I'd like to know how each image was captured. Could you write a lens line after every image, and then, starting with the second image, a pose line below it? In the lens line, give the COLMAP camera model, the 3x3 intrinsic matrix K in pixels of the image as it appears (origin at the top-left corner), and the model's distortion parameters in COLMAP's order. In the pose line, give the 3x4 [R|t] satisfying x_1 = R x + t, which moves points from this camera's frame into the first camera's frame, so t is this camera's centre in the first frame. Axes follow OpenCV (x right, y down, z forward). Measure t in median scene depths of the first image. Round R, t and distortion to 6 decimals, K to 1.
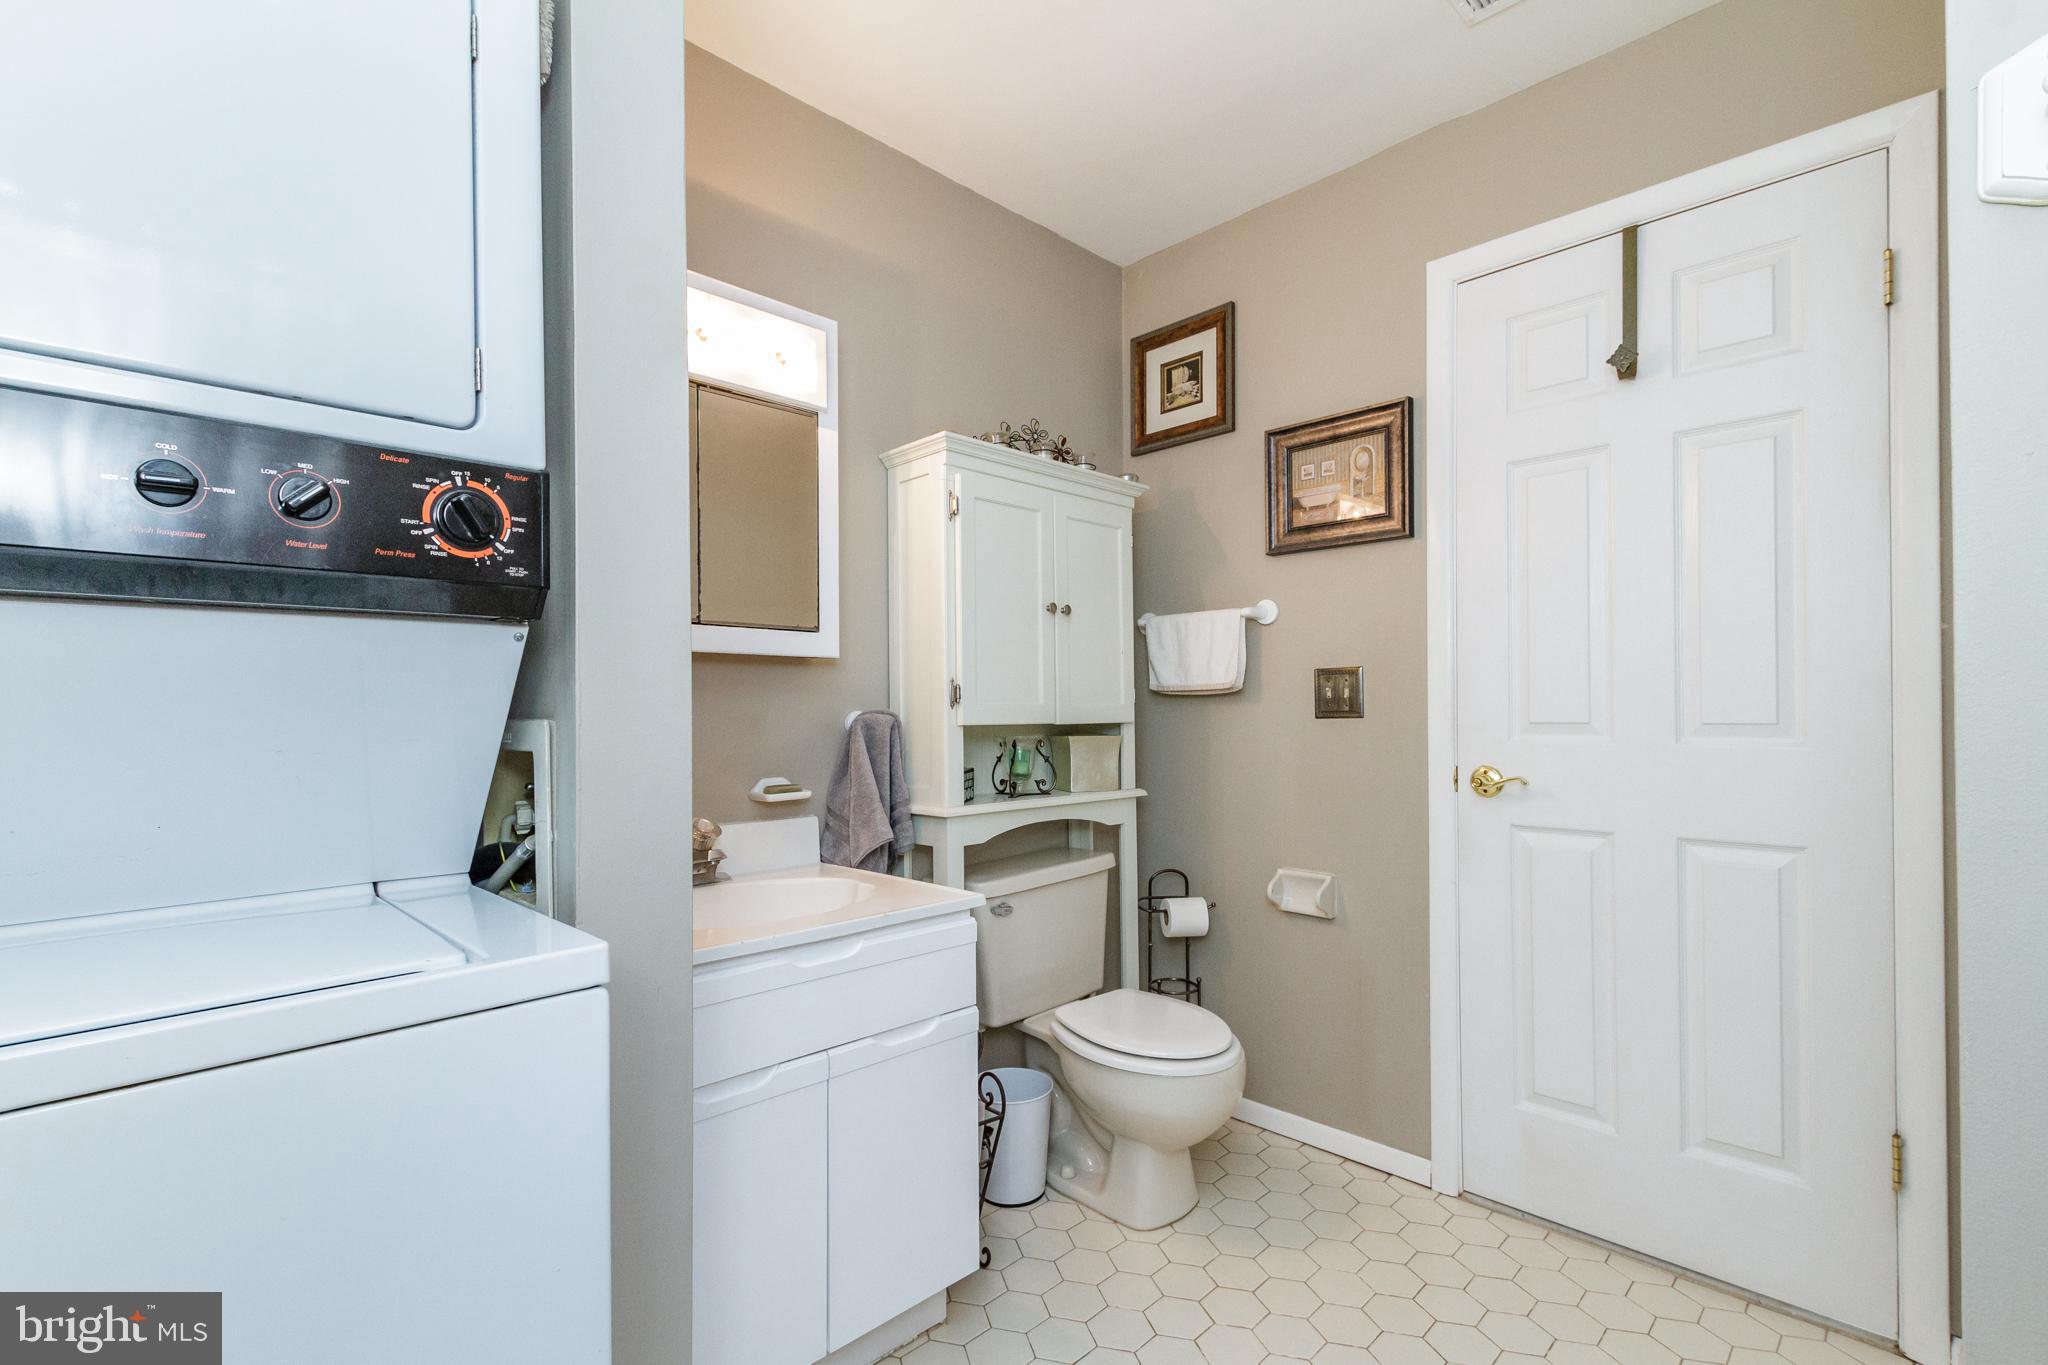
lens RADIAL K [[934.6, 0, 1023.8], [0, 934.6, 706.7], [0, 0, 1]] dist [0.025126, -0.011115]
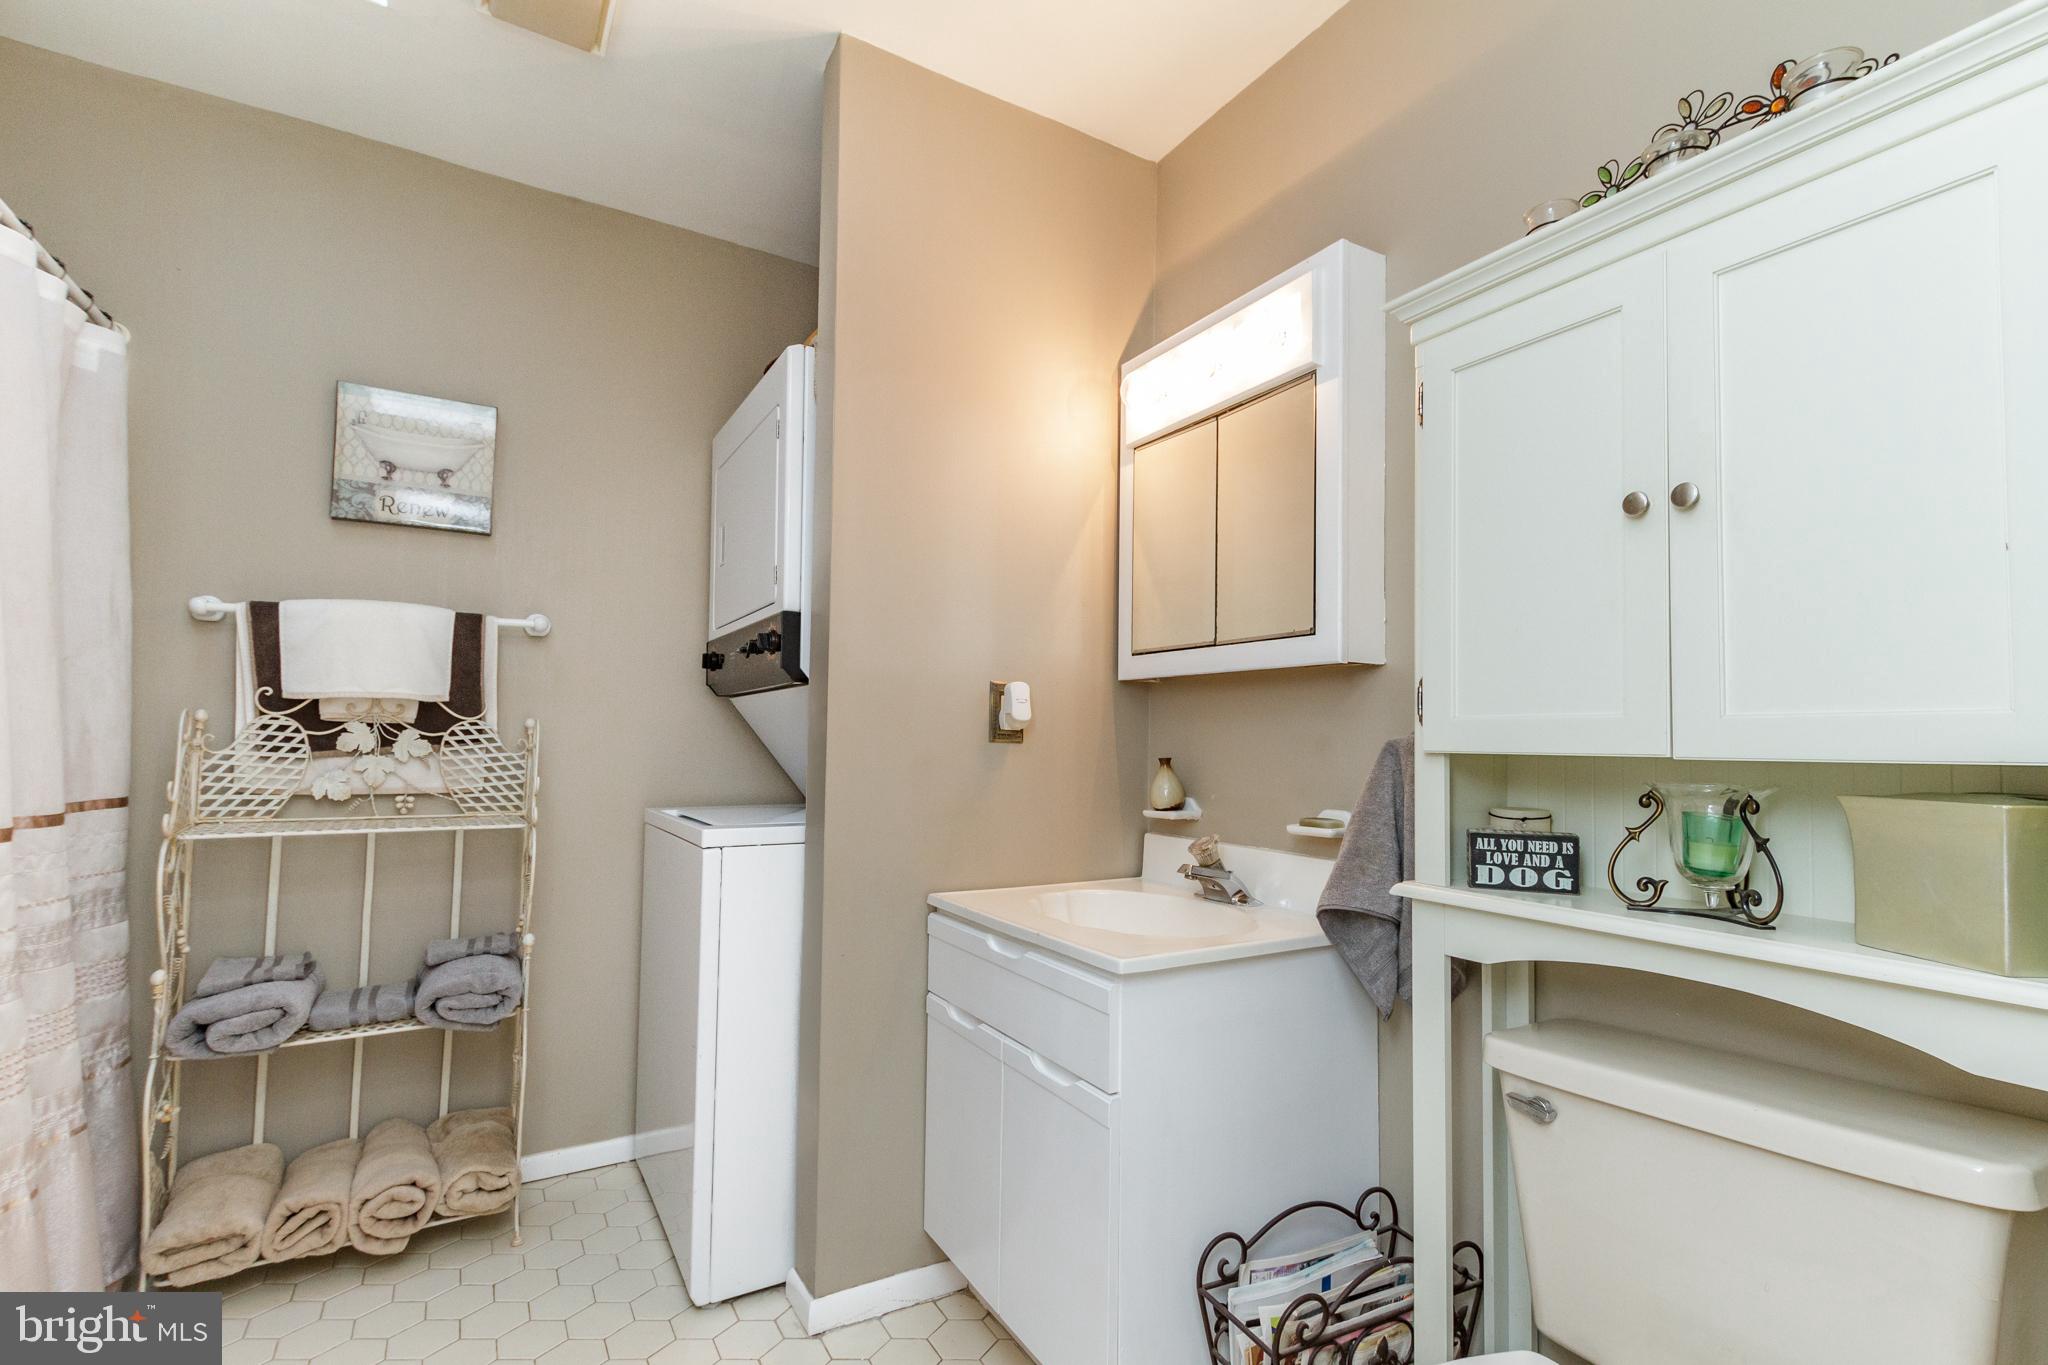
lens RADIAL K [[934.6, 0, 1023.8], [0, 934.6, 706.7], [0, 0, 1]] dist [0.025126, -0.011115]
pose [[-0.246100, -0.027935, -0.968842, 0.565773], [0.003270, 0.999555, -0.029651, 0.005625], [0.969239, -0.010465, -0.245899, 0.846879]]
